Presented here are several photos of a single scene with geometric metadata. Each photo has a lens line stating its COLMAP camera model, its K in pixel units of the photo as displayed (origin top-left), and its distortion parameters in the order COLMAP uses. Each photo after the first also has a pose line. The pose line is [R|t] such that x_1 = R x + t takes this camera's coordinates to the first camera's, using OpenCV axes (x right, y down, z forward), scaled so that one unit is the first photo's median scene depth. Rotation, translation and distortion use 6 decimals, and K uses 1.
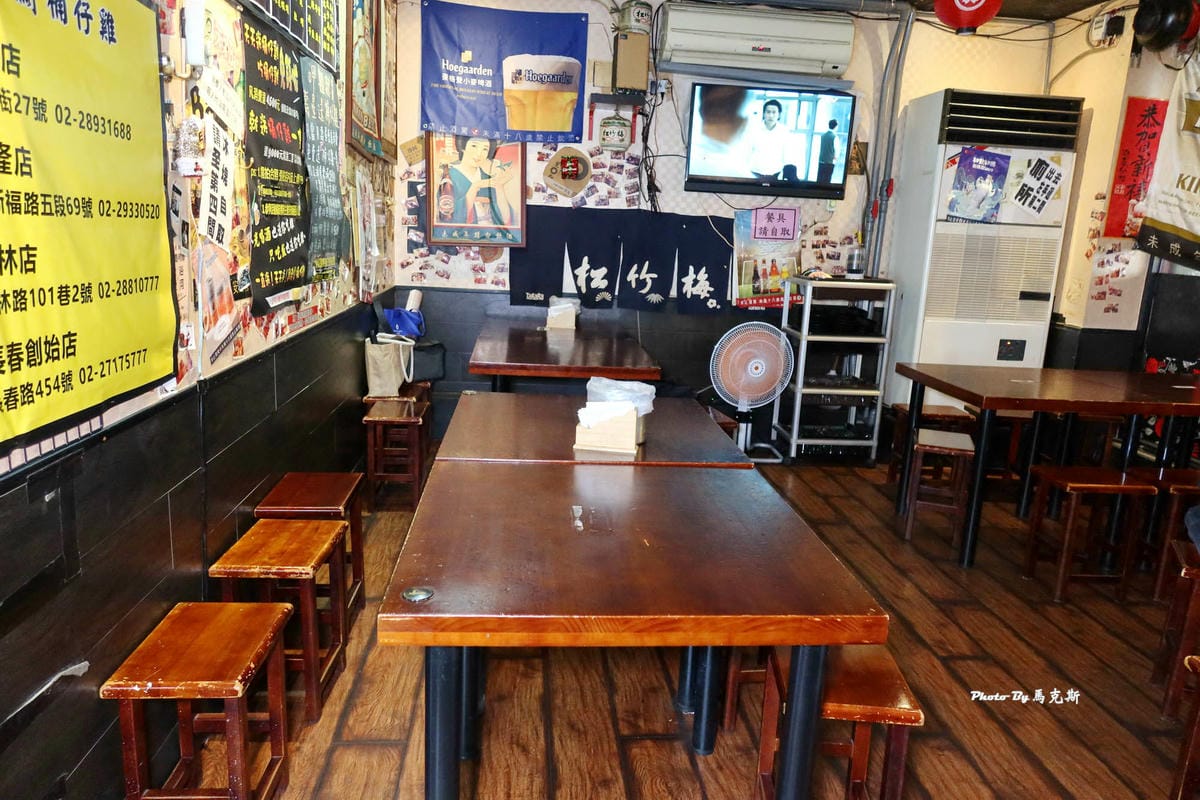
lens RADIAL K [[823.2, 0, 602.7], [0, 823.2, 405.3], [0, 0, 1]] dist [0.003564, -0.000713]
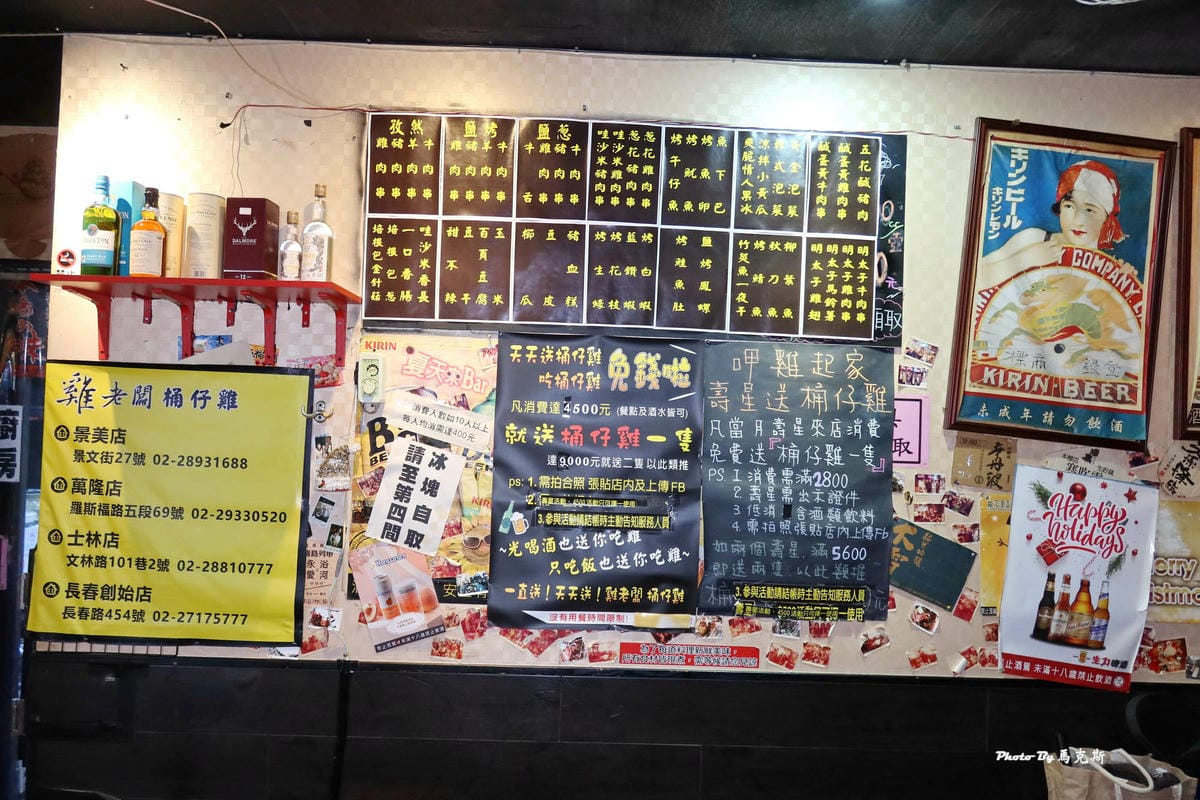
lens RADIAL K [[823.2, 0, 602.7], [0, 823.2, 405.3], [0, 0, 1]] dist [0.003564, -0.000713]
pose [[-0.080609, -0.073093, -0.994062, 0.438936], [-0.245025, 0.968158, -0.051319, -0.270212], [0.966160, 0.239433, -0.095952, 0.913064]]
